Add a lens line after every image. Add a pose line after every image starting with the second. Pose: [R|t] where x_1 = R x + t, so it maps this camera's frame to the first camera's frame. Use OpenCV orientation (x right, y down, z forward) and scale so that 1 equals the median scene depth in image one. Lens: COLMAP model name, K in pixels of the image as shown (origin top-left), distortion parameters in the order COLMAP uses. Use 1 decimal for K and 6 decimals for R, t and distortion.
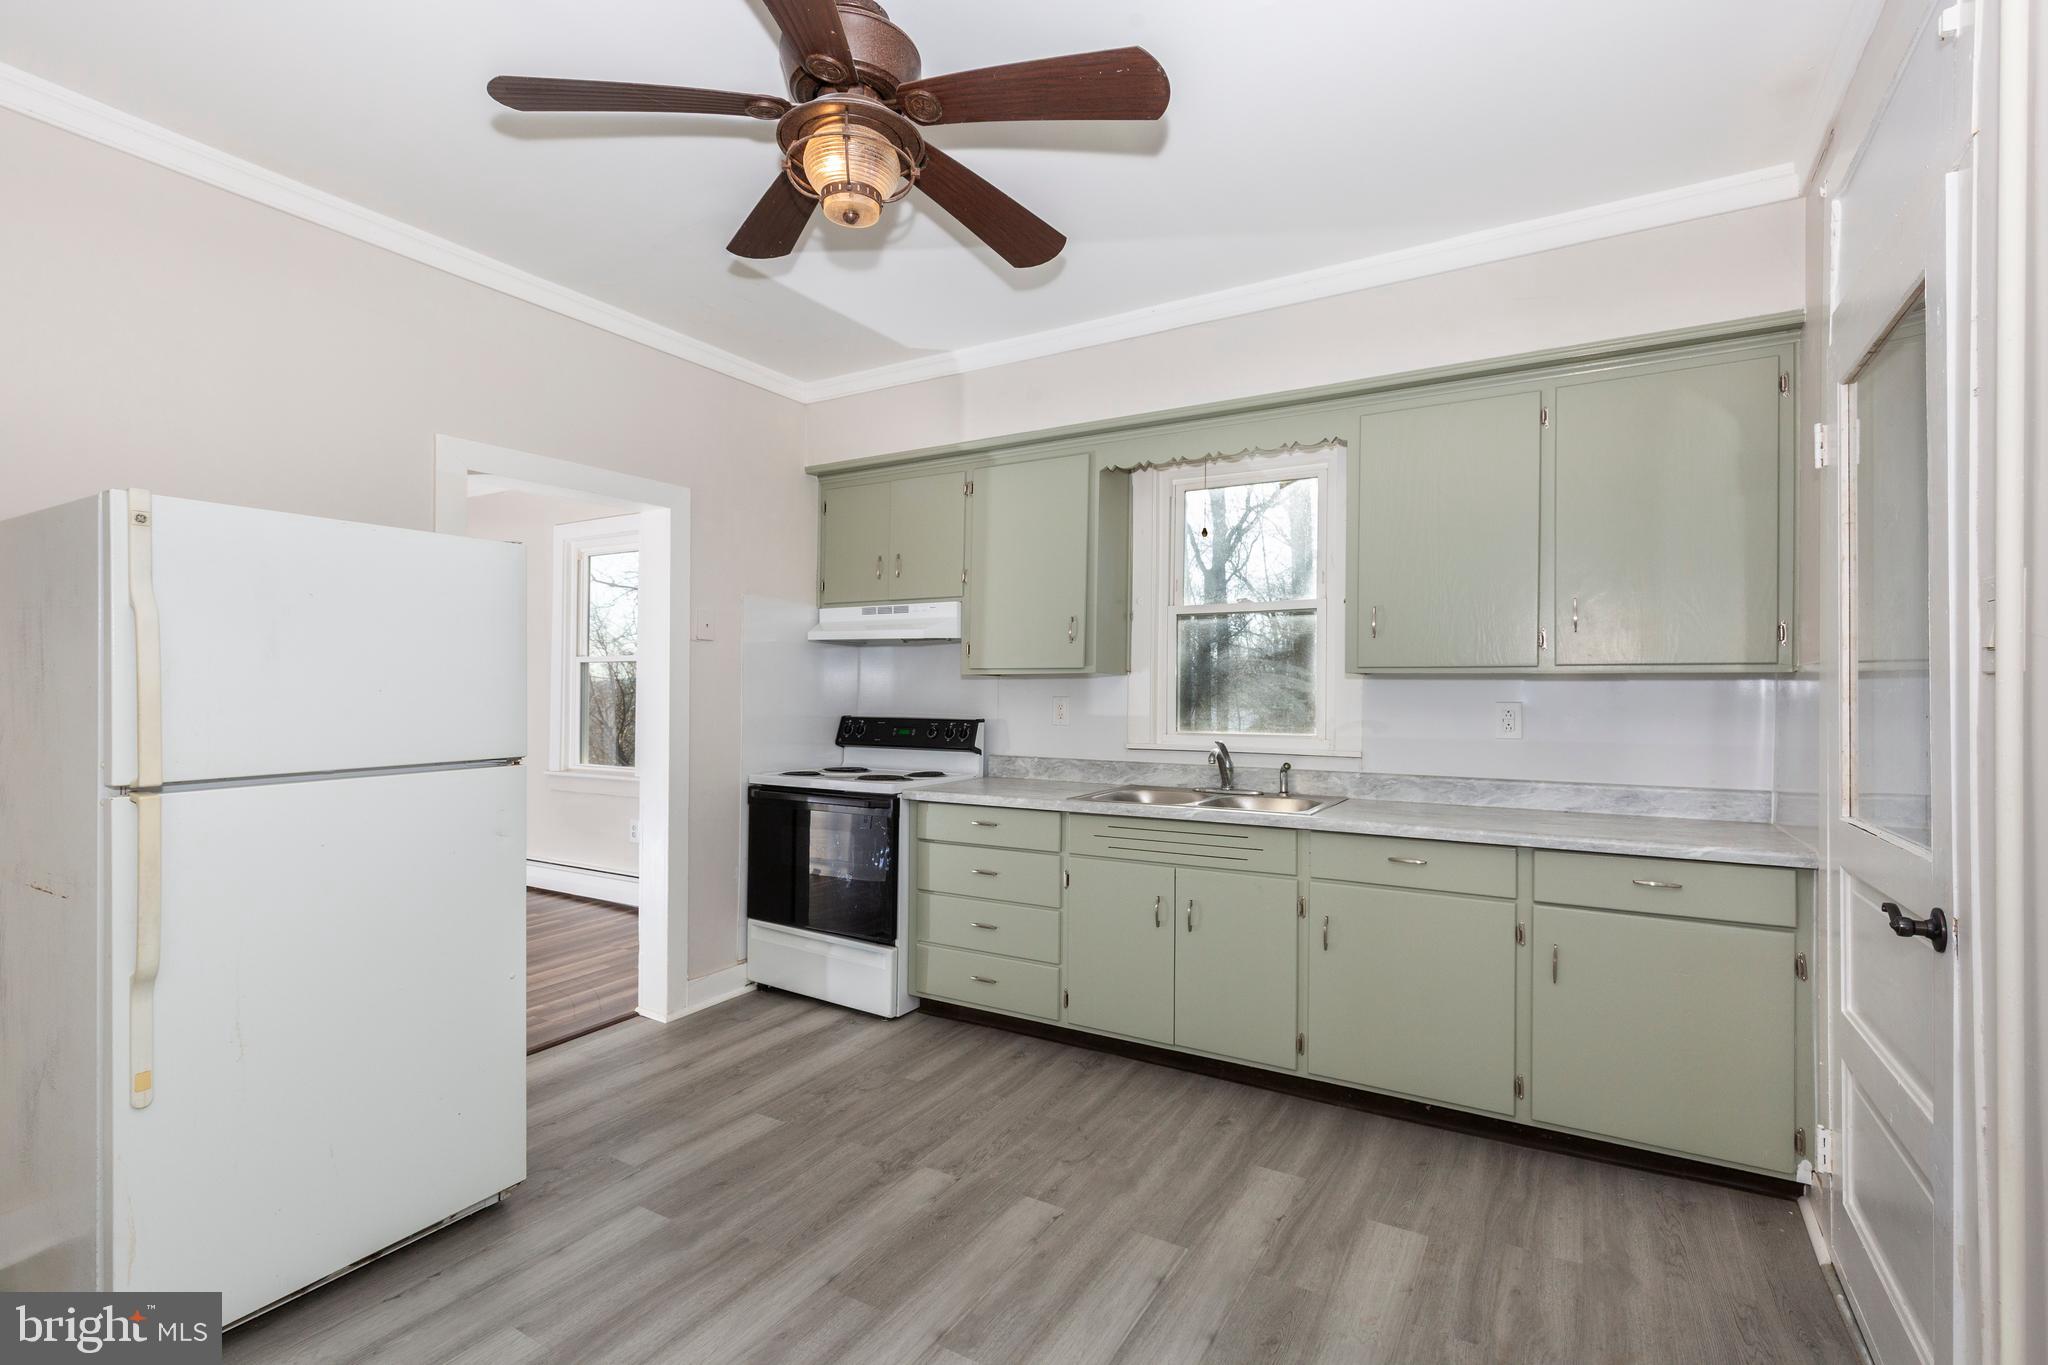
lens RADIAL K [[930.6, 0, 1060.8], [0, 930.6, 683.9], [0, 0, 1]] dist [-0.001575, -0.000268]
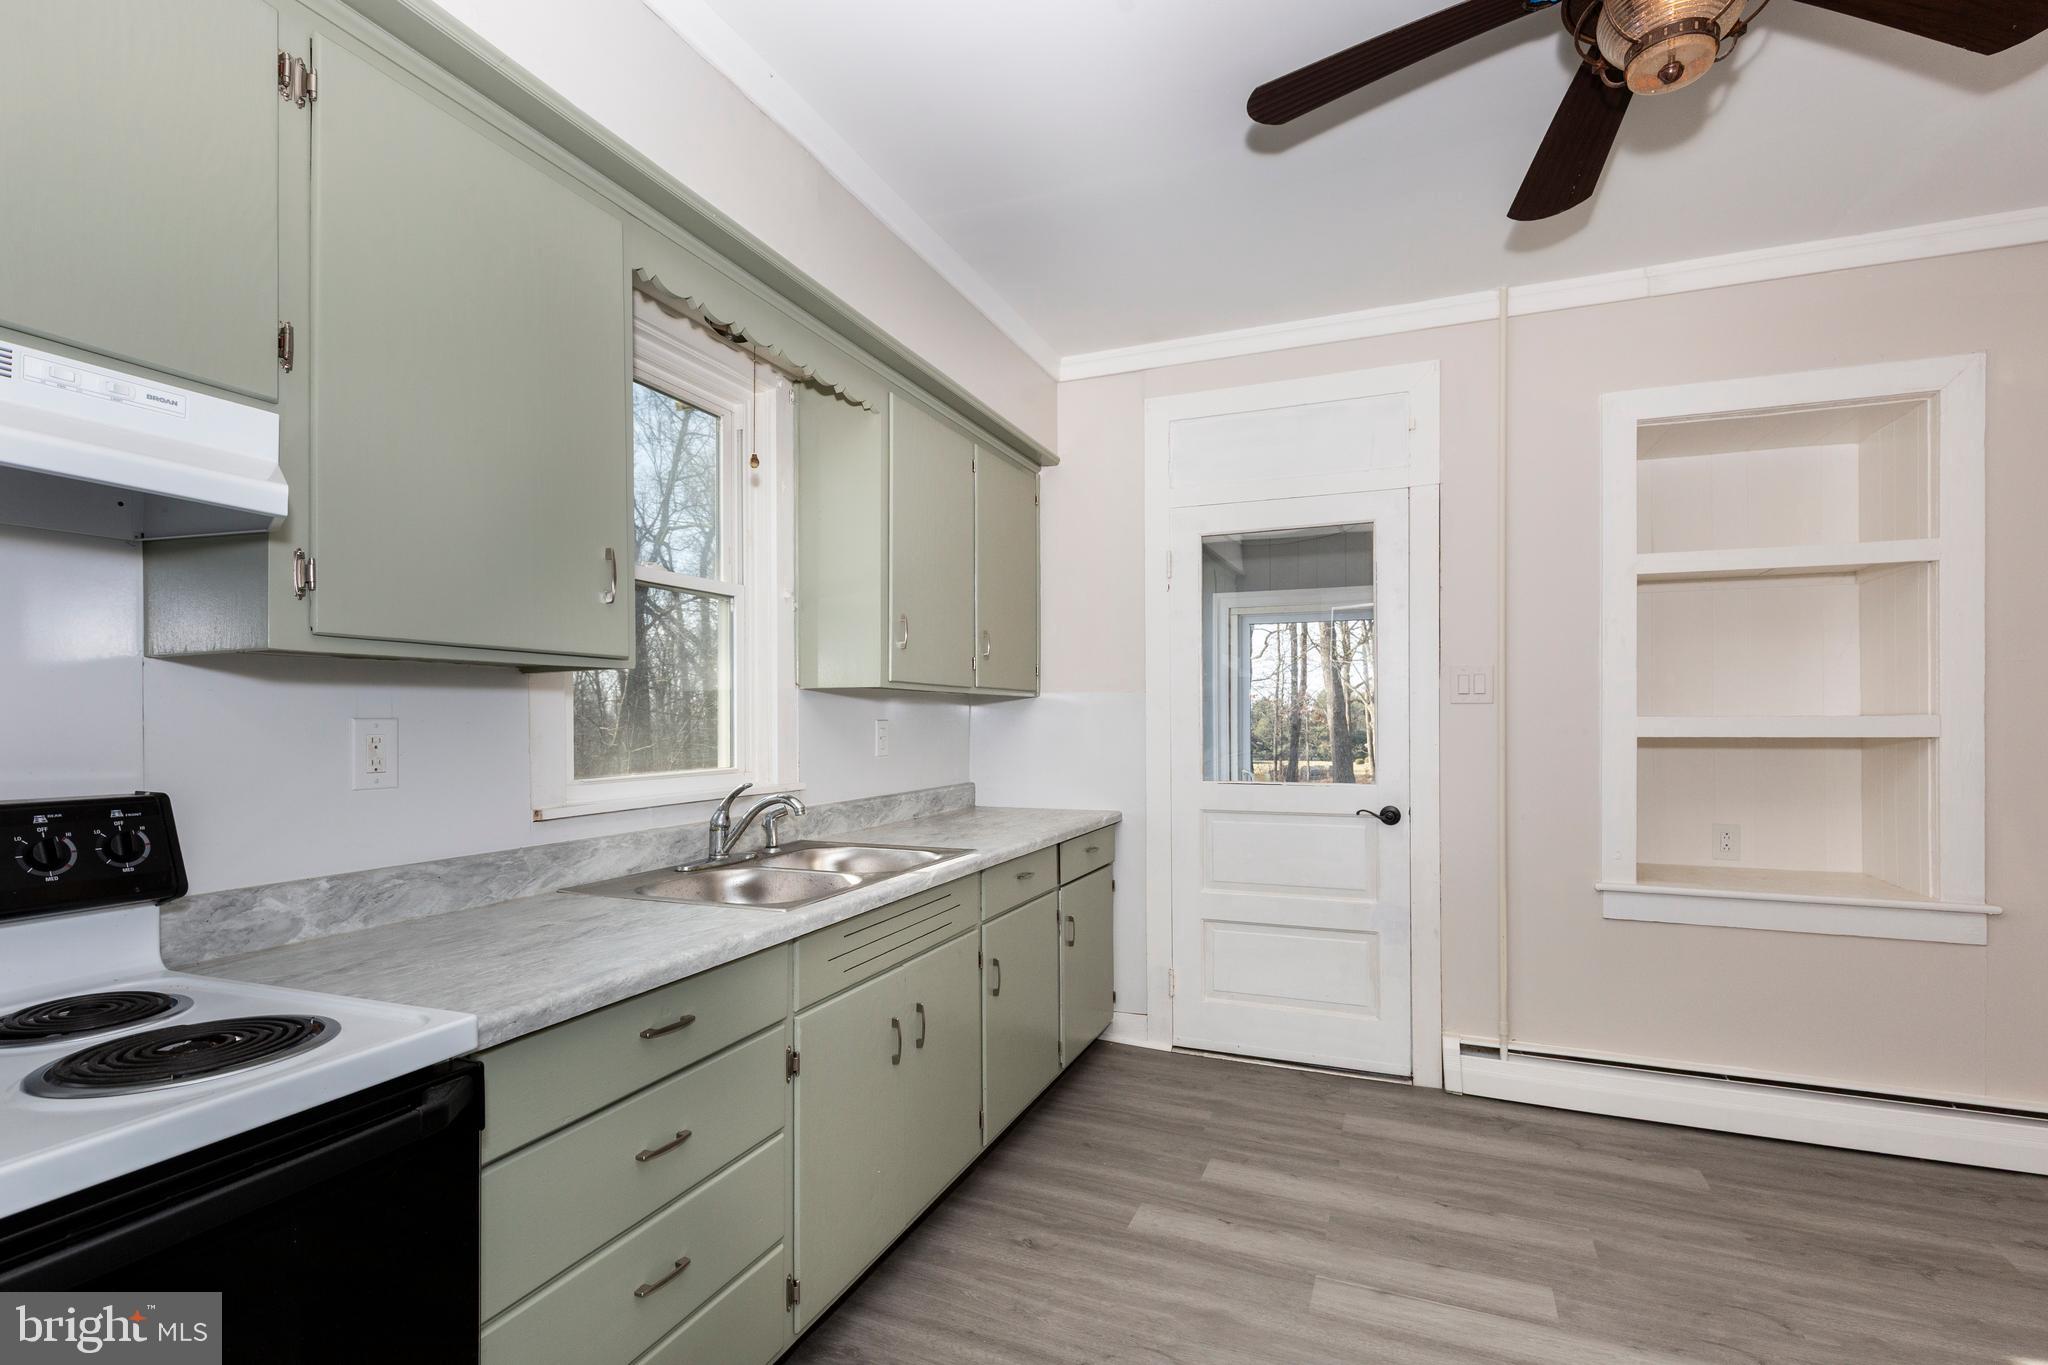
lens RADIAL K [[947.8, 0, 1013.8], [0, 947.8, 707.8], [0, 0, 1]] dist [-0.000811, -0.000523]
pose [[-0.108459, 0.006270, 0.994081, -0.677848], [-0.003936, 0.999970, -0.006737, 0.016500], [-0.994093, -0.004643, -0.108431, 1.175655]]
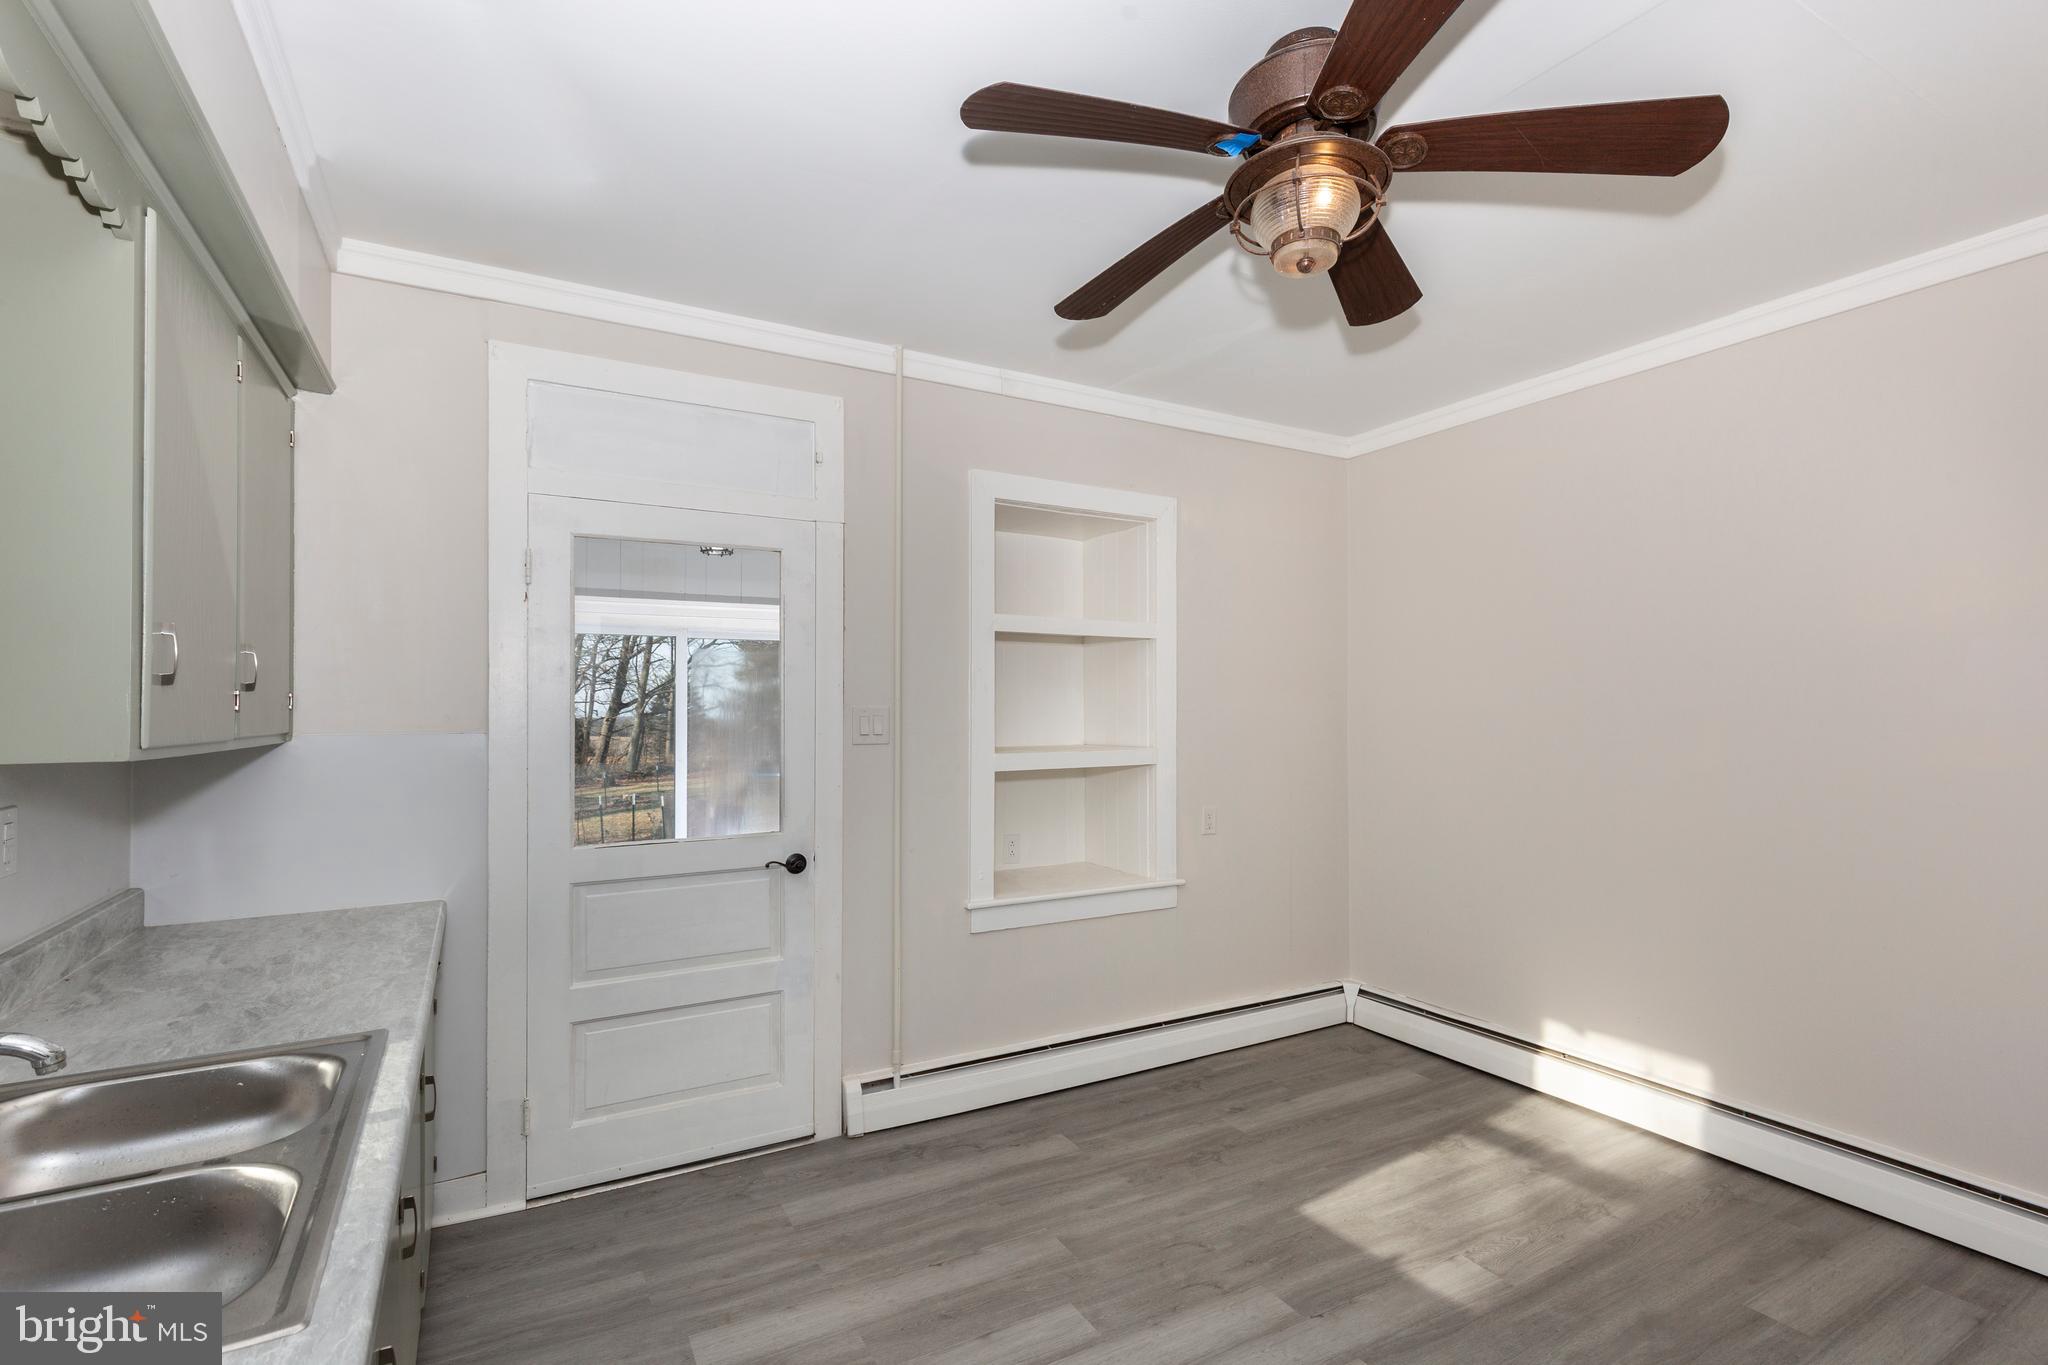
lens RADIAL K [[946.6, 0, 1024.1], [0, 946.6, 691.8], [0, 0, 1]] dist [0.002190, 0.000438]
pose [[-0.853308, 0.006247, 0.521370, -0.350728], [-0.003564, 0.999835, -0.017811, -0.046522], [-0.521396, -0.017057, -0.853145, 1.409064]]
